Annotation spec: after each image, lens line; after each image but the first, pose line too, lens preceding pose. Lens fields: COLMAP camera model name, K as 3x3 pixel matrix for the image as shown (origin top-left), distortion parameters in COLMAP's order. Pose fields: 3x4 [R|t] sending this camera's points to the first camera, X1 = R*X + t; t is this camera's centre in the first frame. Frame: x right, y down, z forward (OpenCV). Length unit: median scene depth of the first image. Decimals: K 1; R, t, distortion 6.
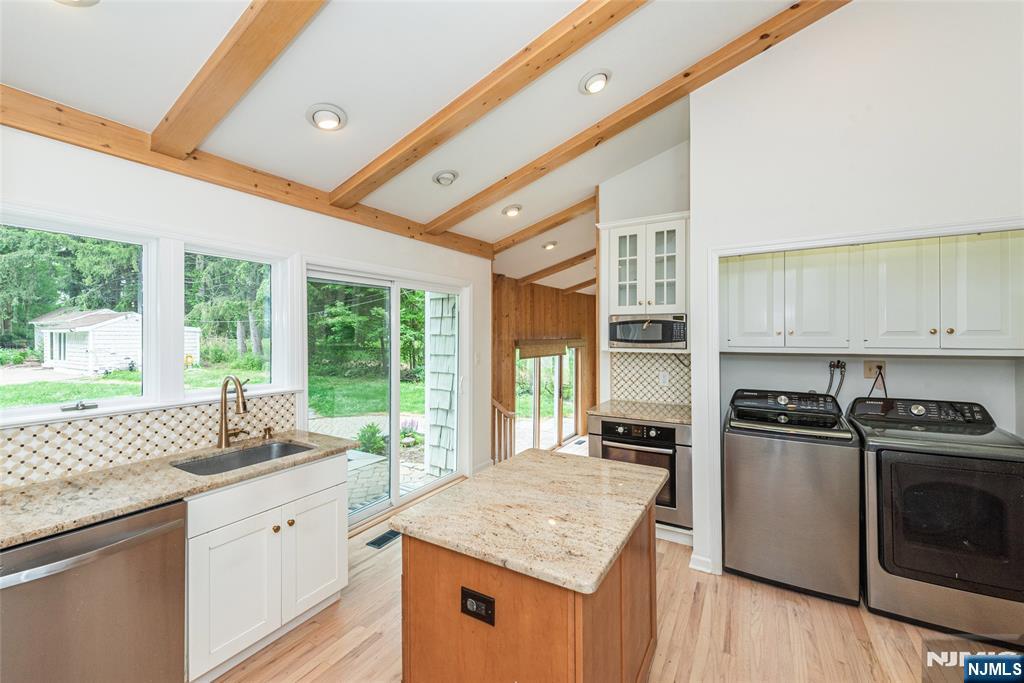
lens RADIAL K [[411.1, 0, 516.1], [0, 411.1, 336.1], [0, 0, 1]] dist [0.000018, -0.000094]
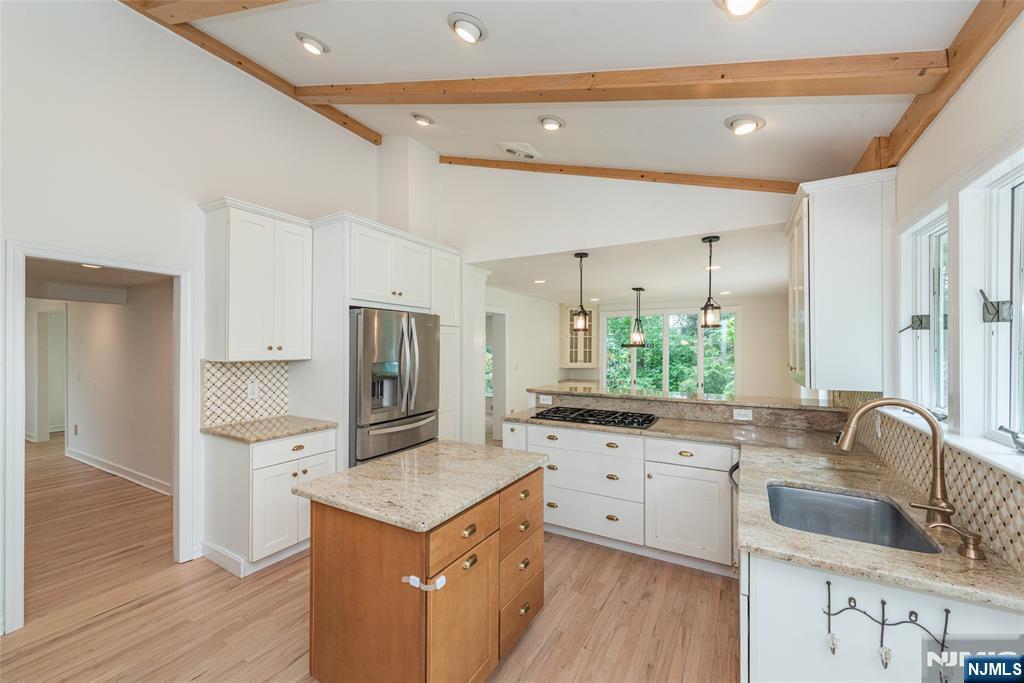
lens RADIAL K [[413.0, 0, 488.8], [0, 413.0, 346.9], [0, 0, 1]] dist [0.002421, -0.000015]
pose [[-0.999381, 0.000588, 0.035183, -0.060239], [0.000627, 0.999999, 0.001097, 0.010694], [-0.035182, 0.001119, -0.999380, 1.185233]]
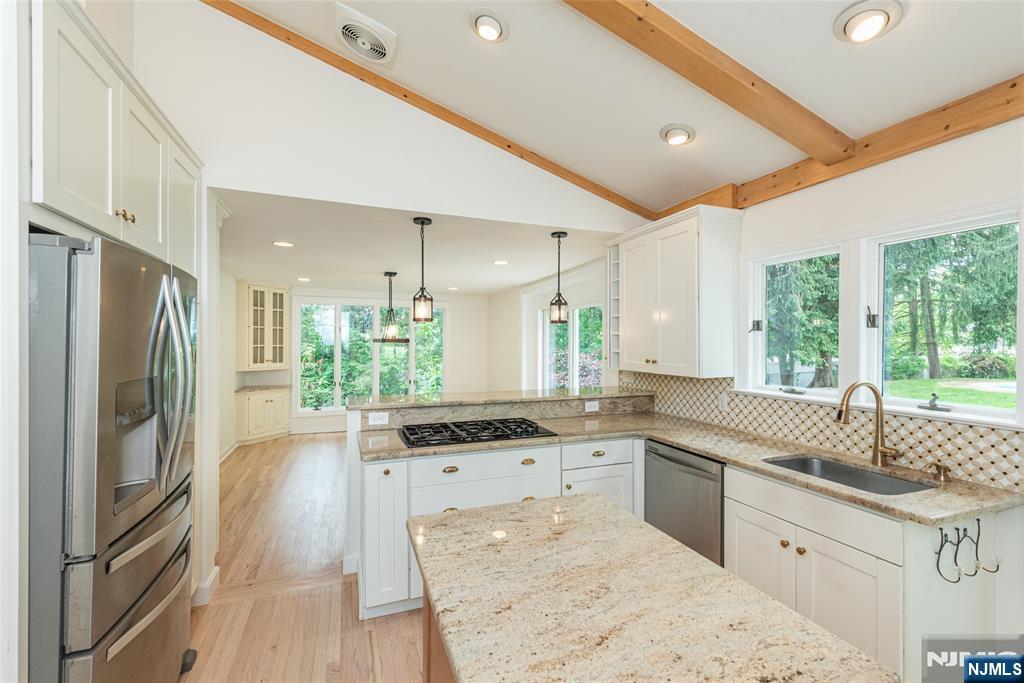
lens RADIAL K [[444.3, 0, 514.4], [0, 444.3, 344.2], [0, 0, 1]] dist [0.015500, -0.007851]
pose [[-0.626224, 0.002504, -0.779639, 0.366150], [-0.003540, 0.999975, 0.006055, 0.009985], [0.779635, 0.006551, -0.626199, 0.730196]]
